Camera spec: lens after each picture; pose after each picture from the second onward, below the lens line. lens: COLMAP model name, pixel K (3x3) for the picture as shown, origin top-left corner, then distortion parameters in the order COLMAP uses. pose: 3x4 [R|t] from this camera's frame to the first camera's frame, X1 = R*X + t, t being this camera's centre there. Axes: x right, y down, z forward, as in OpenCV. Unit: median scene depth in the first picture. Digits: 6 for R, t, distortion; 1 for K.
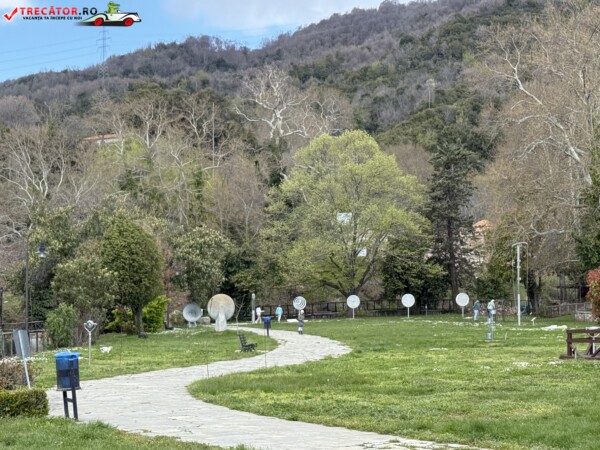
lens RADIAL K [[1245.2, 0, 289.1], [0, 1245.2, 227.6], [0, 0, 1]] dist [0.072836, 0.248280]
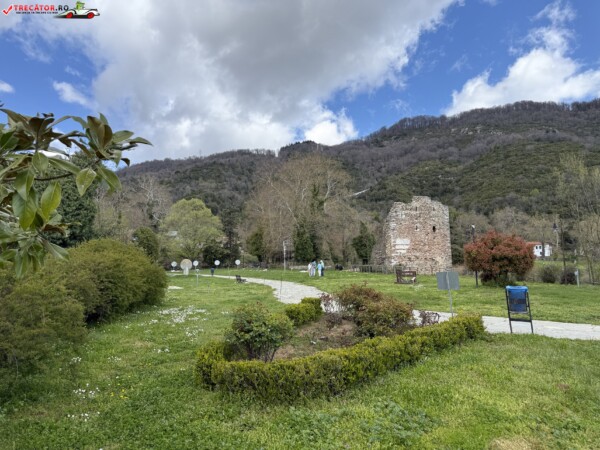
lens RADIAL K [[413.9, 0, 298.6], [0, 413.9, 226.4], [0, 0, 1]] dist [0.093484, -0.112976]
pose [[0.920417, 0.030780, 0.389726, -0.088883], [-0.018544, 0.999211, -0.035121, 0.007851], [-0.390499, 0.025099, 0.920261, 0.098285]]
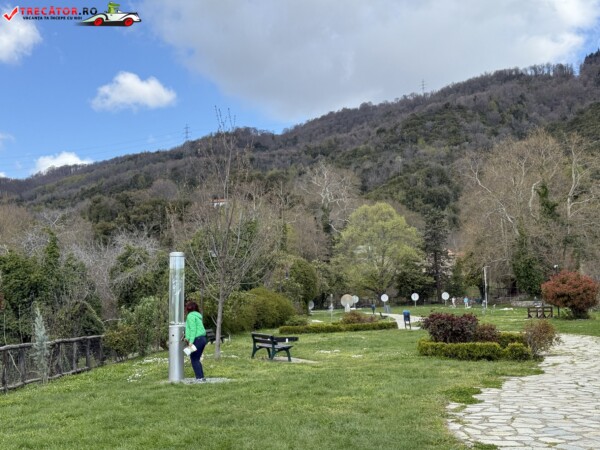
lens RADIAL K [[834.1, 0, 300.0], [0, 834.1, 225.0], [0, 0, 1]] dist [0.131875, -0.116431]
pose [[0.999875, -0.014523, 0.006215, -0.073616], [0.014702, 0.999451, -0.029701, -0.011751], [-0.005781, 0.029789, 0.999539, -0.207871]]
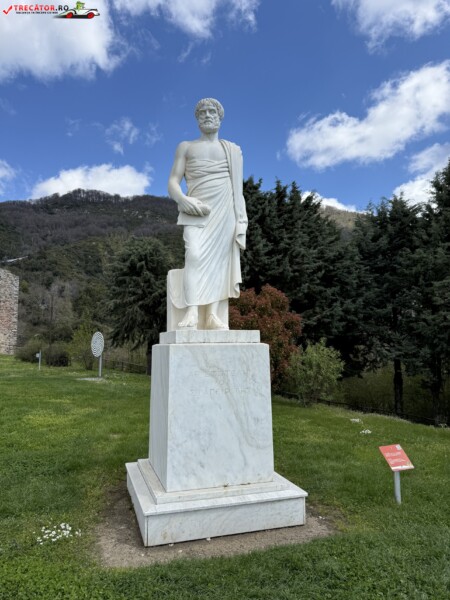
lens RADIAL K [[416.4, 0, 216.7], [0, 416.4, 301.1], [0, 0, 1]] dist [0.128138, -0.212669]
pose [[0.565710, 0.084327, 0.820281, 0.016765], [-0.060381, 0.996323, -0.060783, 0.003705], [-0.822390, -0.015144, 0.568722, 0.066413]]
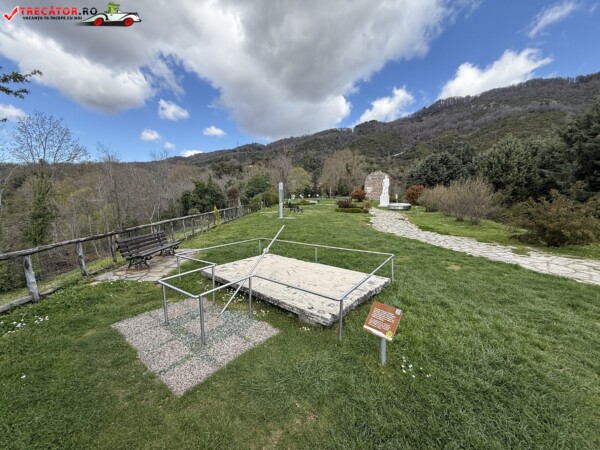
lens RADIAL K [[238.3, 0, 300.0], [0, 238.3, 225.0], [0, 0, 1]] dist [-0.000688, -0.000006]
pose [[0.992197, -0.014496, 0.123836, -0.100602], [-0.008219, 0.983454, 0.180972, -0.012549], [-0.124410, -0.180578, 0.975661, -0.211471]]
